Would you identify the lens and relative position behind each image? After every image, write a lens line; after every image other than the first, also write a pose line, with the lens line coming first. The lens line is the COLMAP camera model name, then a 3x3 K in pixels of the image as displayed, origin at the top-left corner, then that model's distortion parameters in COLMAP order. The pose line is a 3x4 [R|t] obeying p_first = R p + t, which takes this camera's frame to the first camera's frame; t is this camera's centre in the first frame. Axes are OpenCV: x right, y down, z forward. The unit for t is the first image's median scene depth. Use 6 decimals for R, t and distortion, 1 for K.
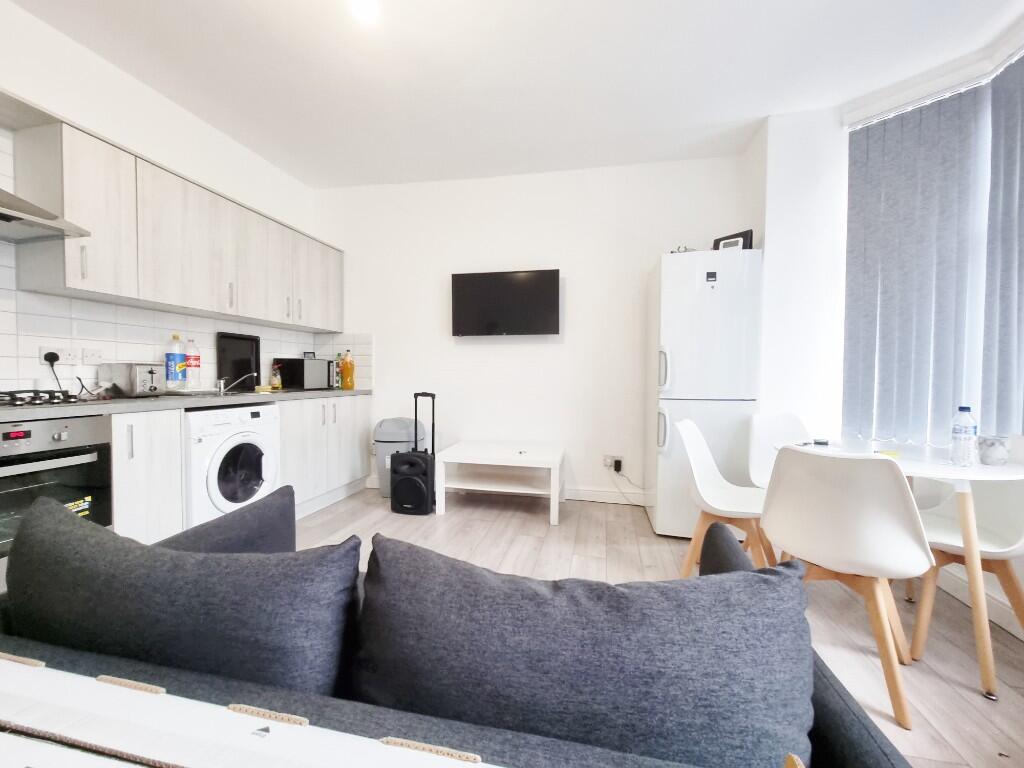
lens RADIAL K [[415.2, 0, 510.5], [0, 415.2, 385.5], [0, 0, 1]] dist [-0.008816, 0.000058]
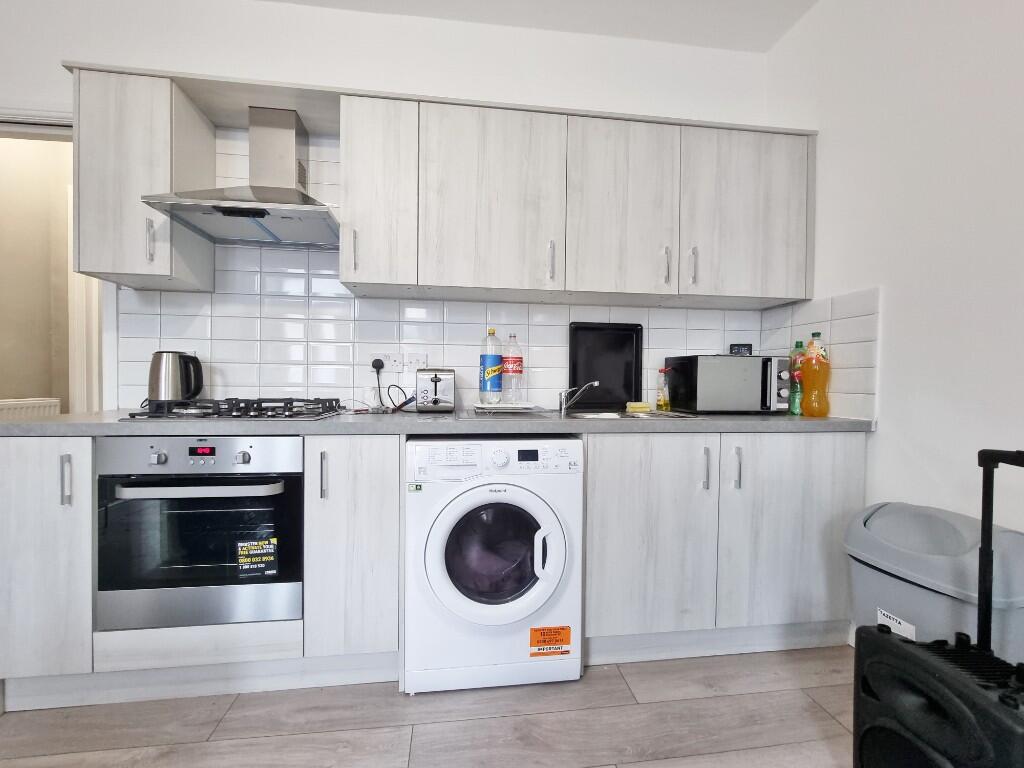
lens RADIAL K [[415.2, 0, 511.2], [0, 415.2, 389.0], [0, 0, 1]] dist [-0.008816, 0.000058]
pose [[0.331735, 0.015895, -0.943239, -0.082156], [-0.030617, 0.999513, 0.006076, -0.018978], [0.942876, 0.026863, 0.332060, 0.682263]]
